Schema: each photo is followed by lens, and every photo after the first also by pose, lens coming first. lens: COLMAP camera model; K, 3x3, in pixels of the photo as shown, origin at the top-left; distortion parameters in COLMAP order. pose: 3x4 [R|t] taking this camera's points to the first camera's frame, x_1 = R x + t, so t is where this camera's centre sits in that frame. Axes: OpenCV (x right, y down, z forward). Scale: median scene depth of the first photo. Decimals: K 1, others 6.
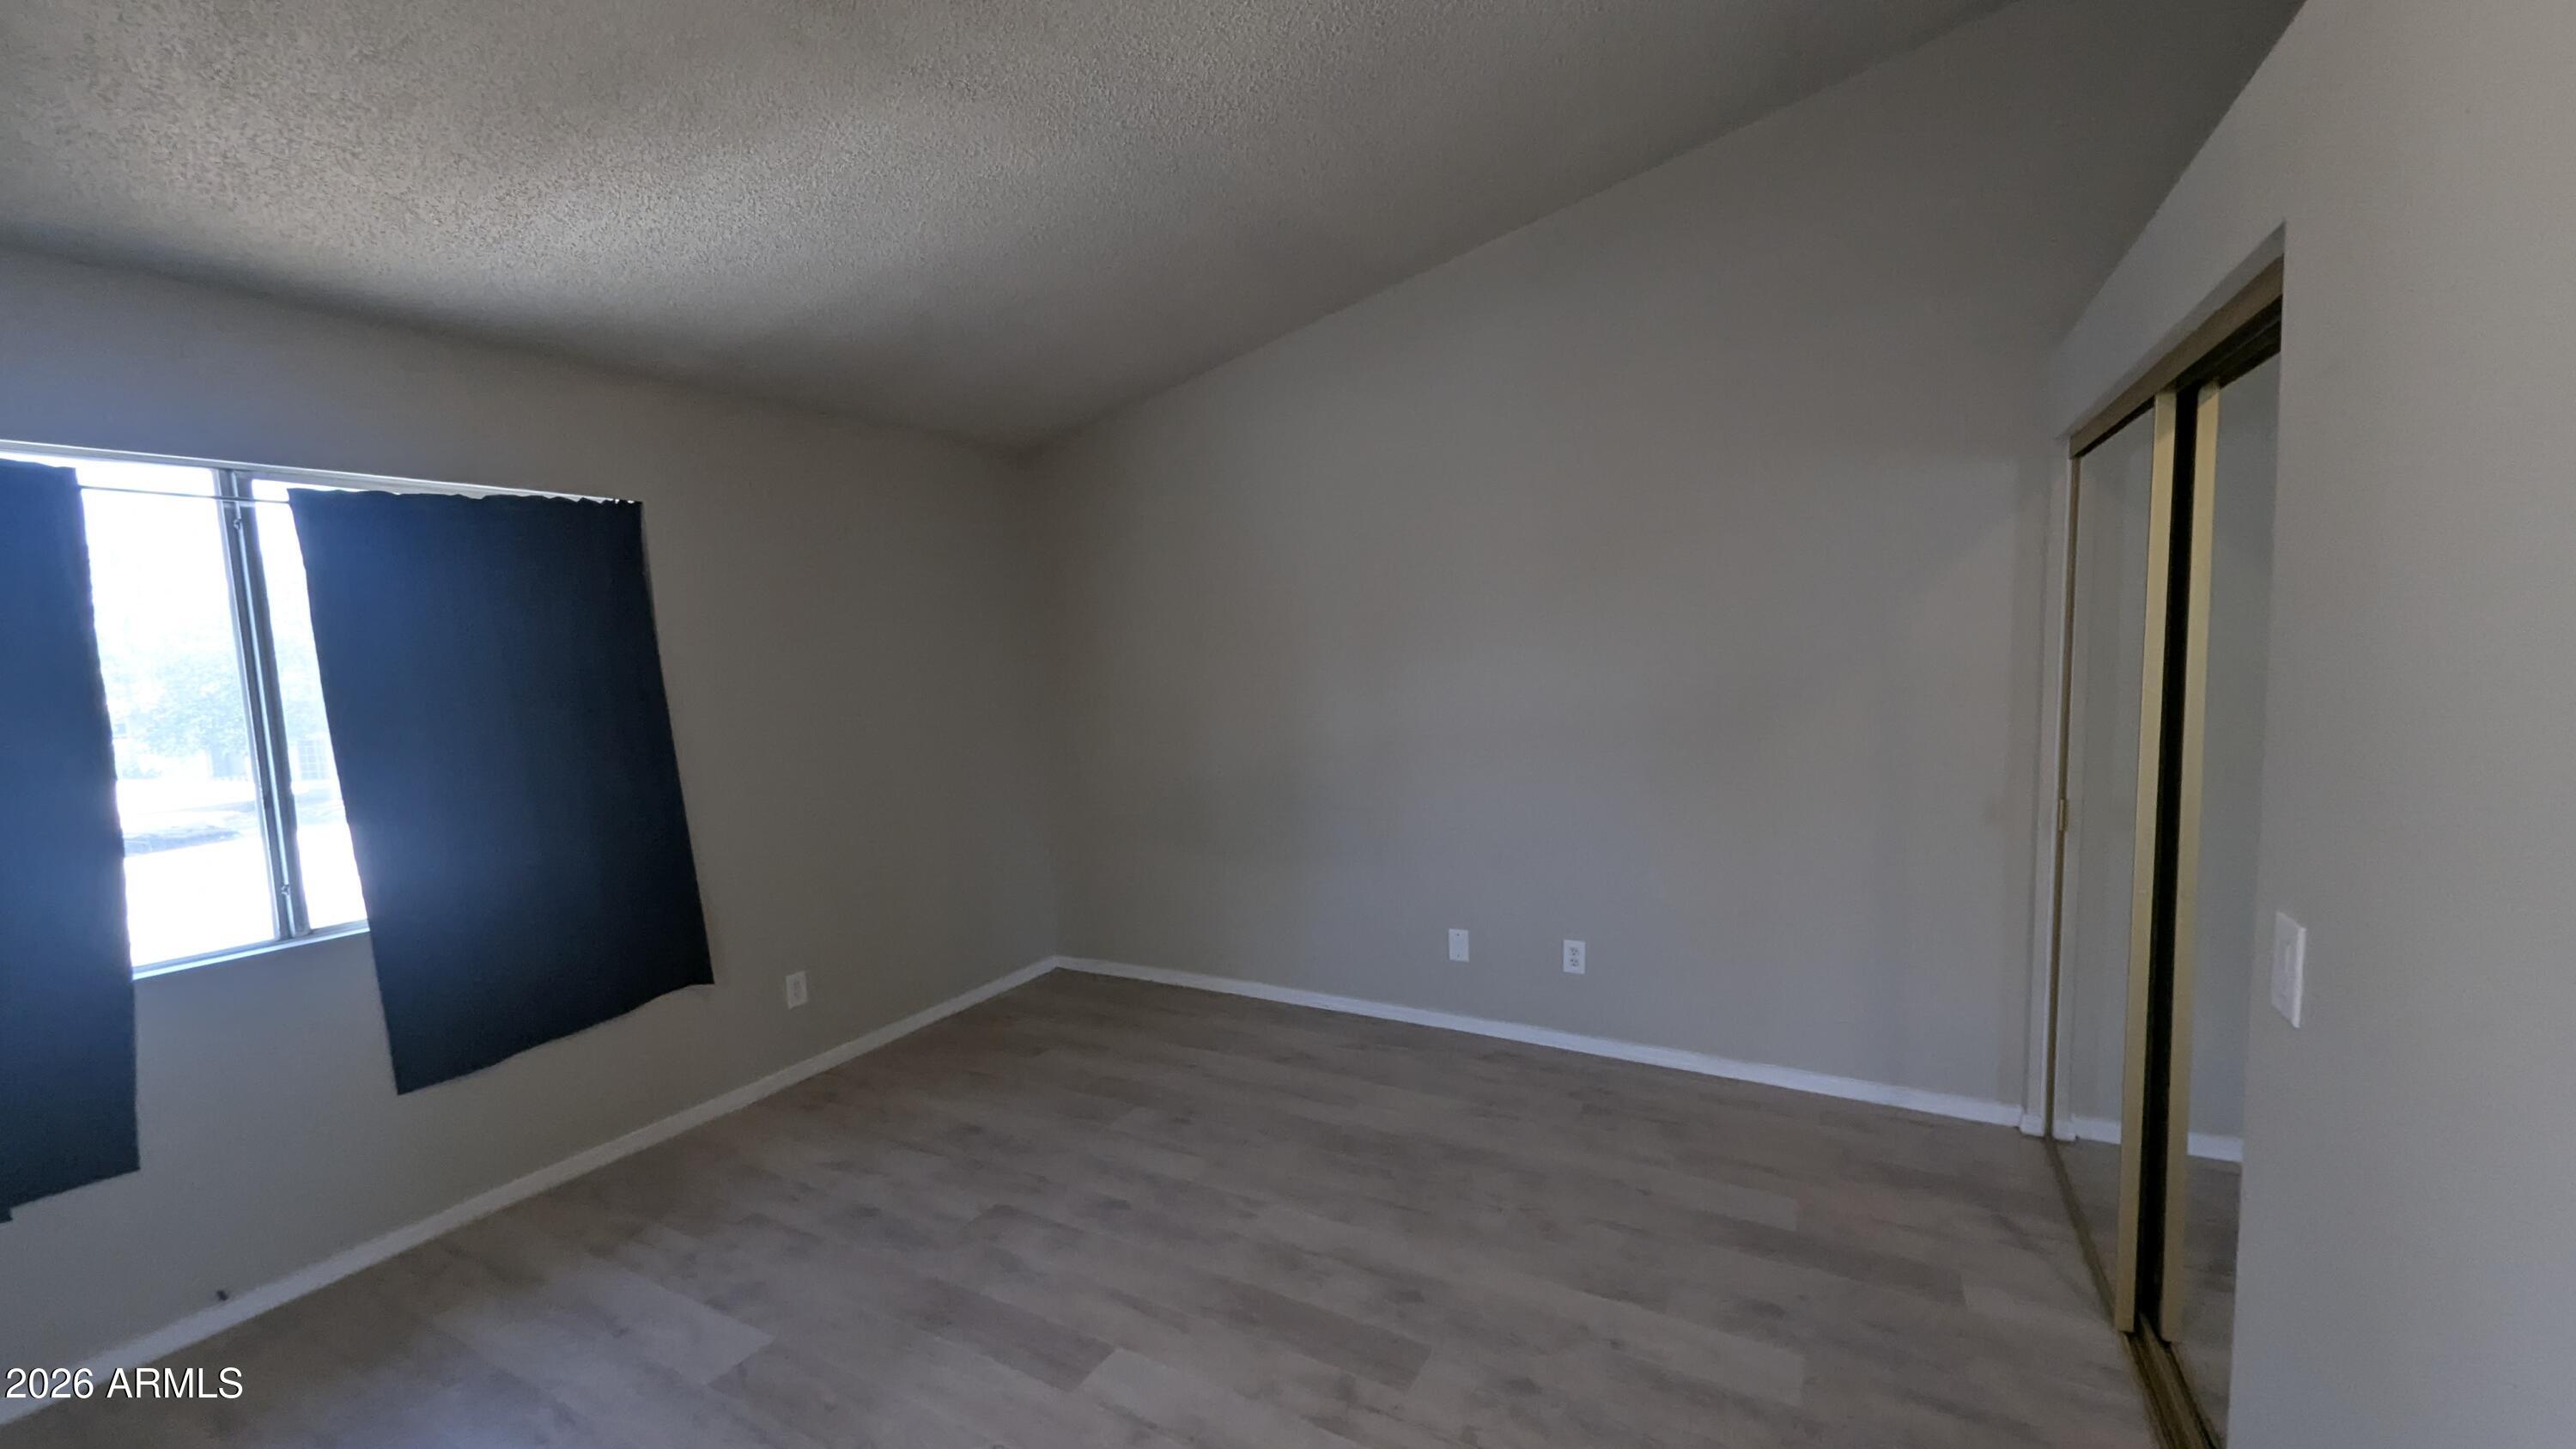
lens RADIAL K [[1020.5, 0, 1289.9], [0, 1020.5, 738.3], [0, 0, 1]] dist [0.000812, -0.000015]
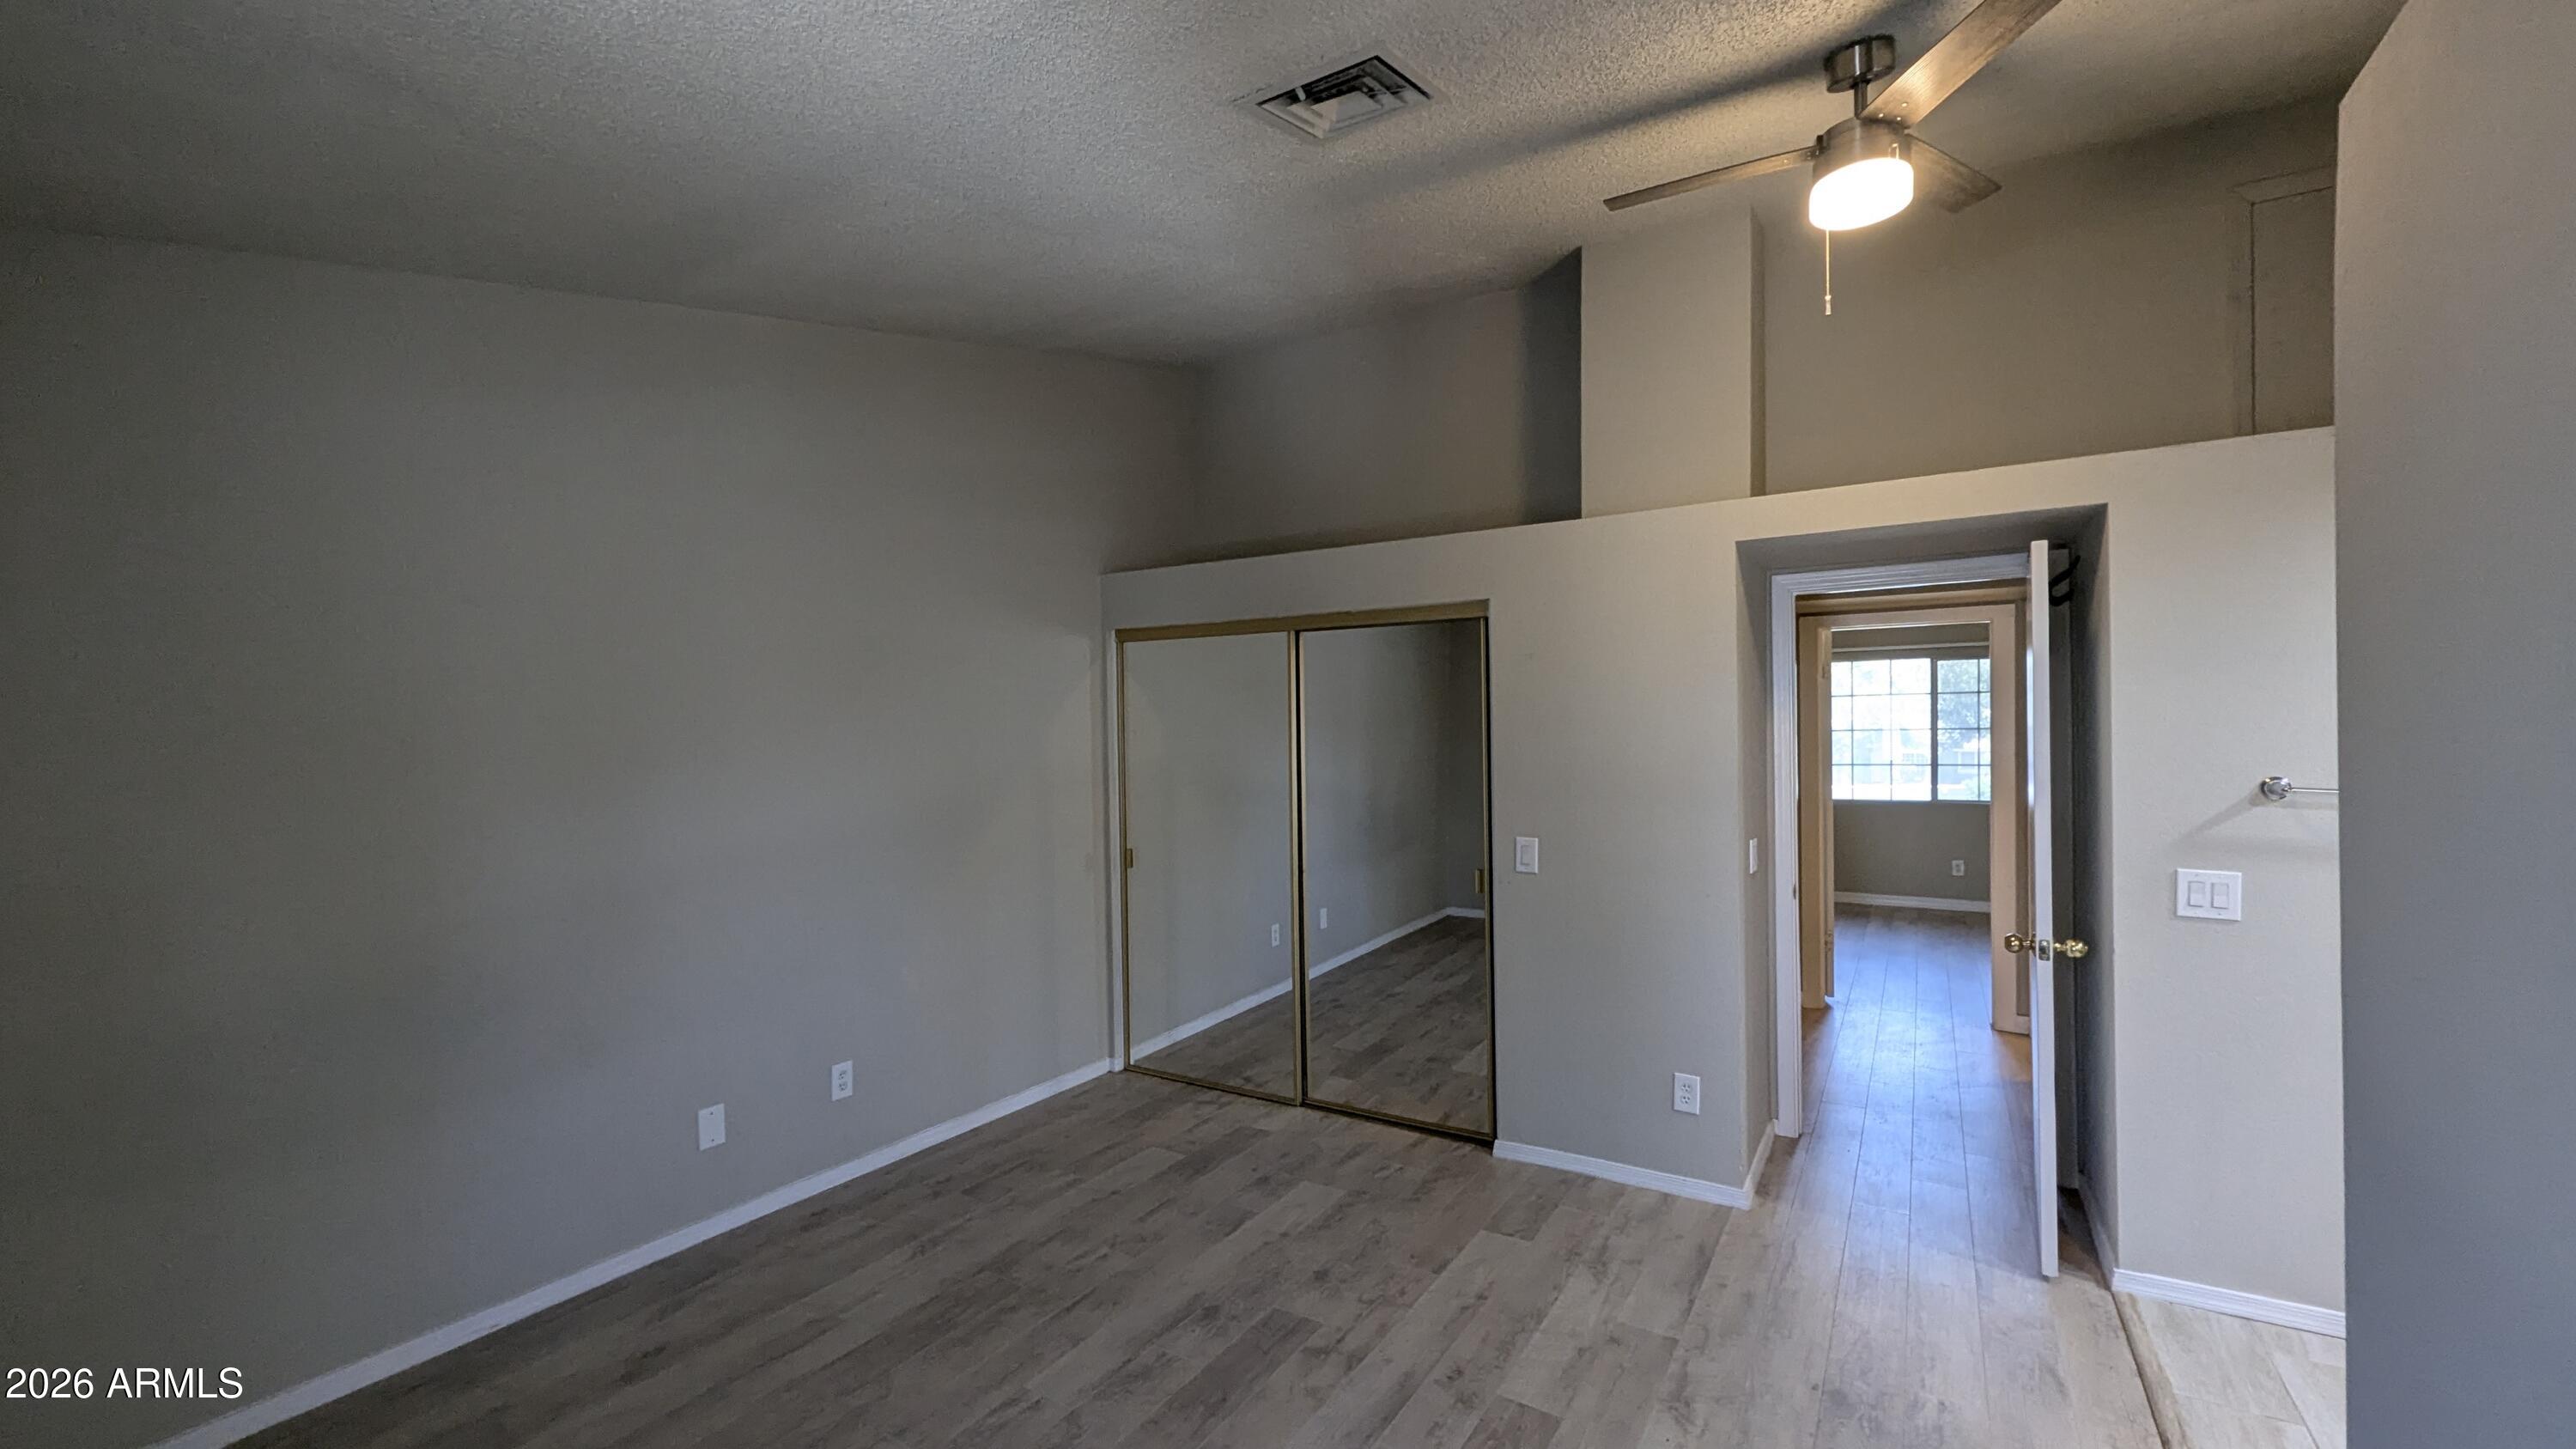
lens RADIAL K [[1020.5, 0, 1289.9], [0, 1020.5, 738.3], [0, 0, 1]] dist [0.000812, -0.000015]
pose [[0.047153, 0.024061, 0.998598, -0.792205], [0.106110, 0.993933, -0.028959, -0.038622], [-0.993236, 0.107327, 0.044314, 0.603823]]
